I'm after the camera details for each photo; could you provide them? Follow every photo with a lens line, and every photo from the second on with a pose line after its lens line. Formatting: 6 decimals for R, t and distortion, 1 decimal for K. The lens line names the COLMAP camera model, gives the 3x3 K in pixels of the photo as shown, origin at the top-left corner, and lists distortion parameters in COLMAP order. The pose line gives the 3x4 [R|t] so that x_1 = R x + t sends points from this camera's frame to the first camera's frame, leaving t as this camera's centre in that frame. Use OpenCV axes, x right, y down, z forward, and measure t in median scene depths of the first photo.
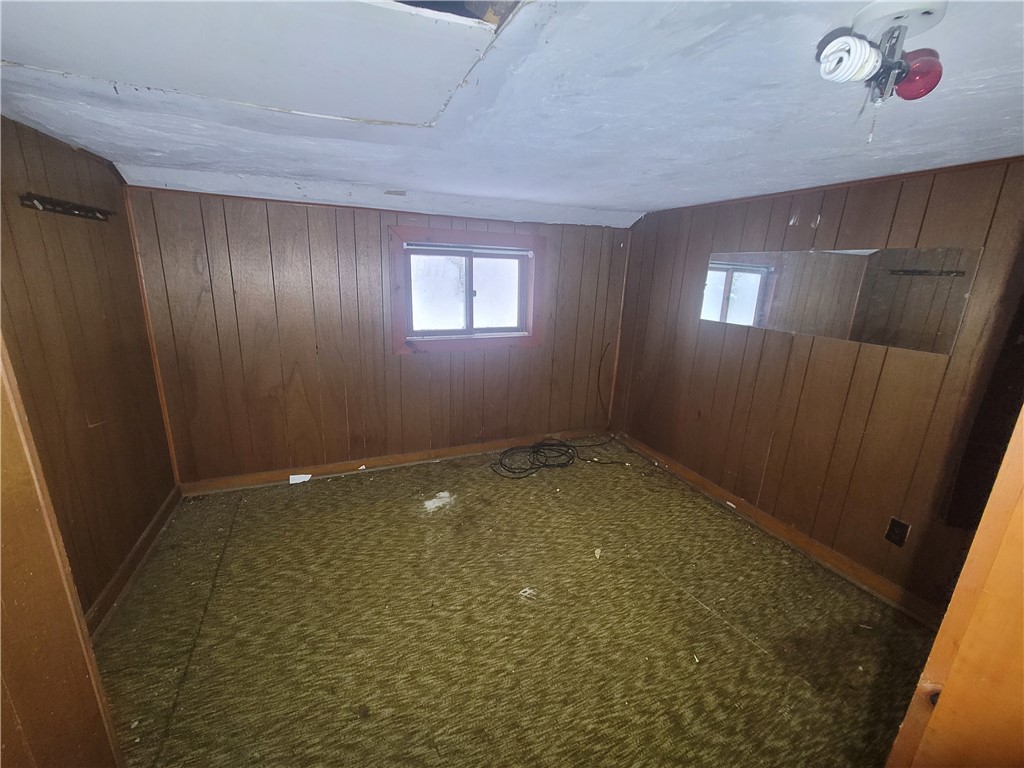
lens RADIAL K [[417.9, 0, 505.5], [0, 417.9, 381.8], [0, 0, 1]] dist [0.001838, 0.000380]
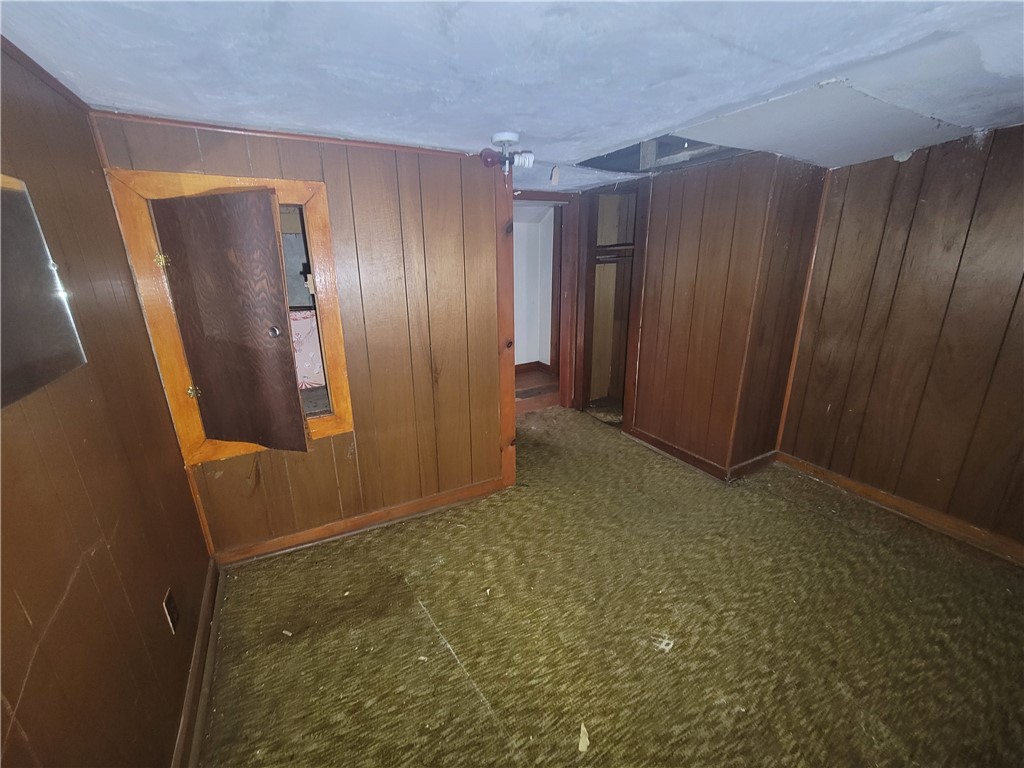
lens RADIAL K [[418.4, 0, 512.0], [0, 418.4, 384.0], [0, 0, 1]] dist [0.011395, -0.005356]
pose [[-0.993632, 0.018318, -0.111179, 0.458579], [-0.043833, 0.846139, 0.531157, -0.364738], [0.103803, 0.532648, -0.839947, 1.491890]]
